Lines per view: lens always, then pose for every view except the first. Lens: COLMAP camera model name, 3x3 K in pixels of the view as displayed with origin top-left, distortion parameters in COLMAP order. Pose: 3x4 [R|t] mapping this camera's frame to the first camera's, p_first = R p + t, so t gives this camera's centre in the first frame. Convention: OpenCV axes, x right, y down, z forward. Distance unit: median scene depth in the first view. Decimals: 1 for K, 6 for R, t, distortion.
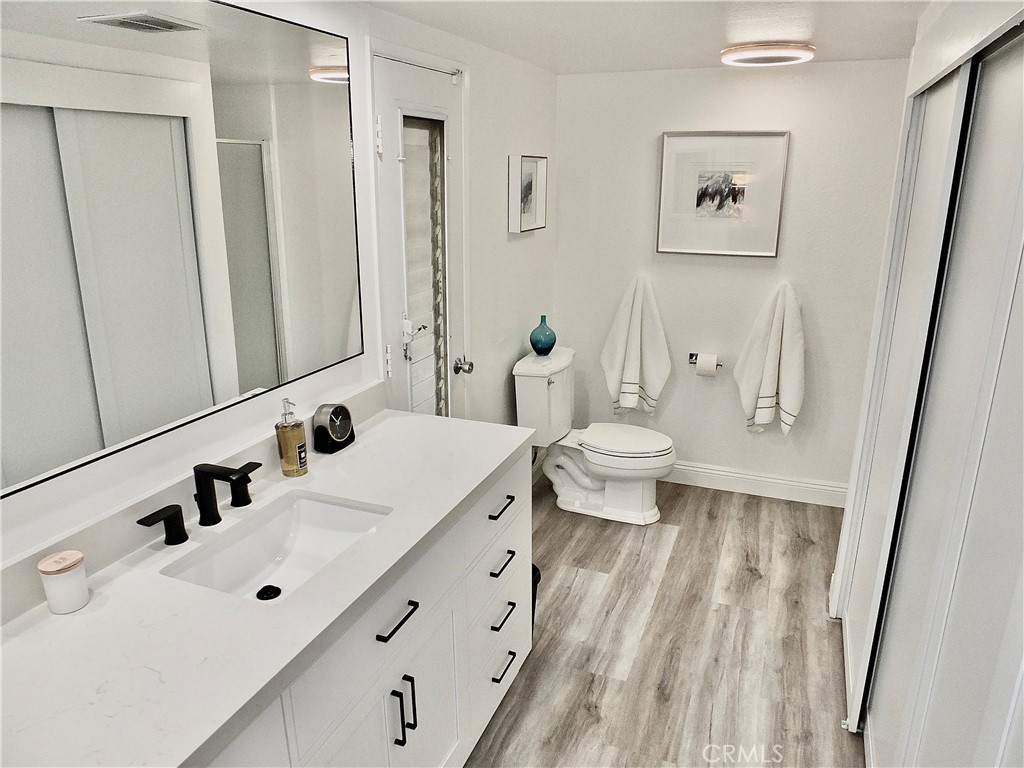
lens RADIAL K [[710.9, 0, 512.0], [0, 710.9, 384.0], [0, 0, 1]] dist [-0.024659, -0.000442]
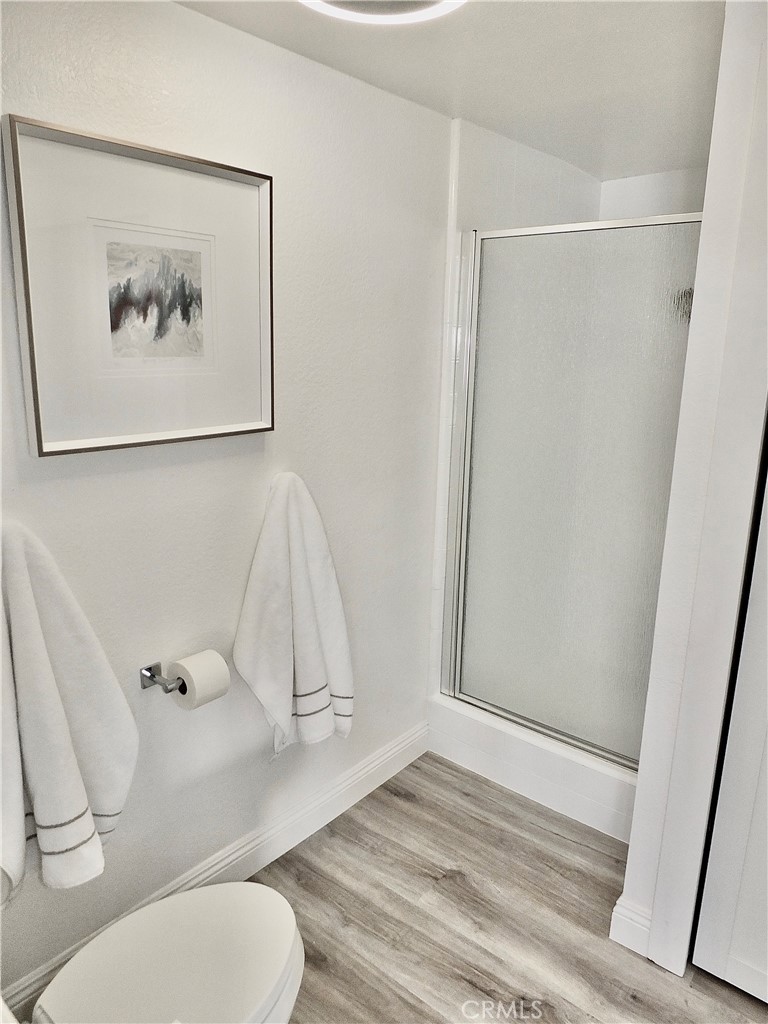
lens RADIAL K [[710.9, 0, 384.0], [0, 710.9, 512.0], [0, 0, 1]] dist [-0.024659, -0.000442]
pose [[0.311437, -0.222820, 0.923774, -0.088227], [0.251648, 0.956753, 0.145935, -0.174189], [-0.916341, 0.187017, 0.354041, 0.746111]]
